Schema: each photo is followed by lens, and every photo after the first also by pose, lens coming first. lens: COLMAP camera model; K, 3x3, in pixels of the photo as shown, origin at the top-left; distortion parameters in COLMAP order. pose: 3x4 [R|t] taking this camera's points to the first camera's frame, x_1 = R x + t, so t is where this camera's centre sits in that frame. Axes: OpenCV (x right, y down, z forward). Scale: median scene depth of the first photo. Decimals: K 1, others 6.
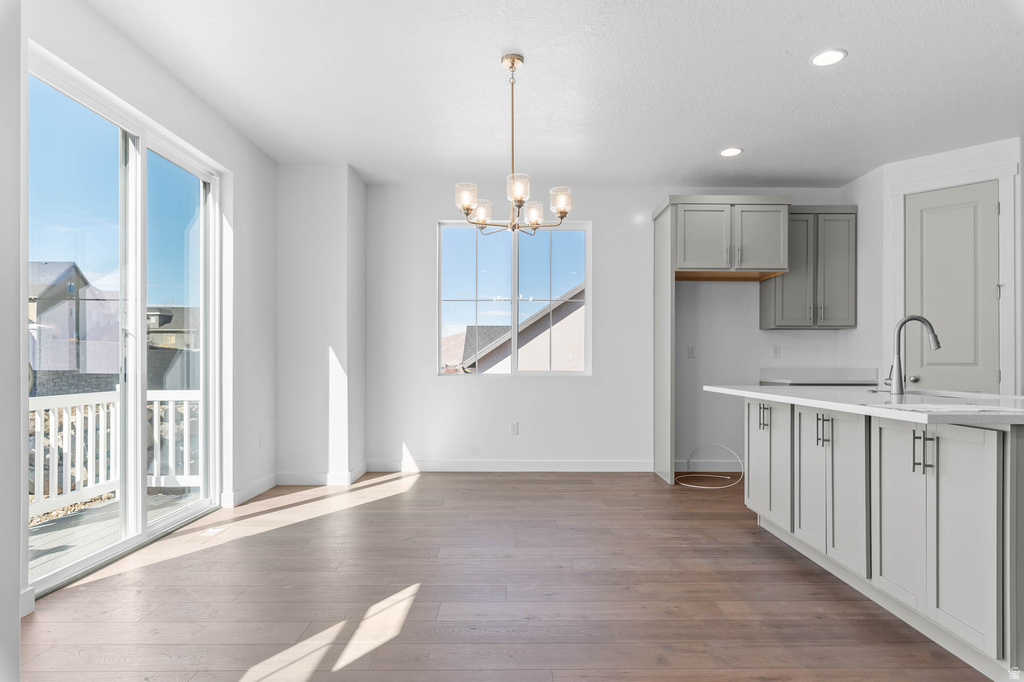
lens RADIAL K [[582.9, 0, 525.7], [0, 582.9, 360.0], [0, 0, 1]] dist [-0.000892, -0.001151]
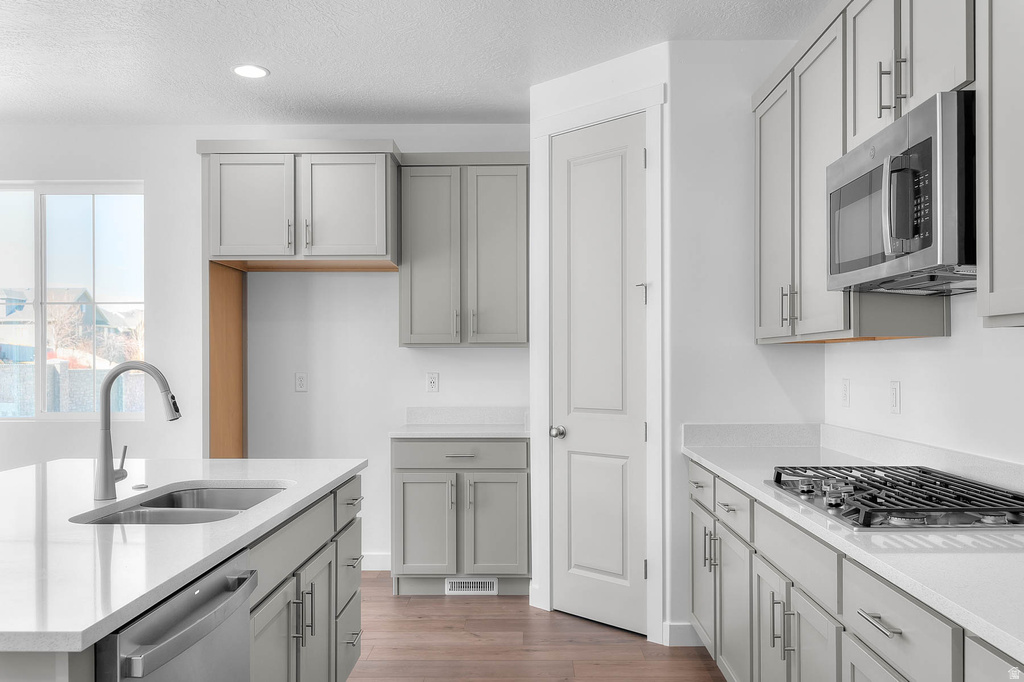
lens RADIAL K [[826.7, 0, 522.6], [0, 826.7, 365.2], [0, 0, 1]] dist [-0.006292, -0.000957]
pose [[0.999731, -0.004827, -0.022665, 0.618273], [0.005018, 0.999953, 0.008350, -0.044330], [0.022623, -0.008461, 0.999708, 0.110577]]
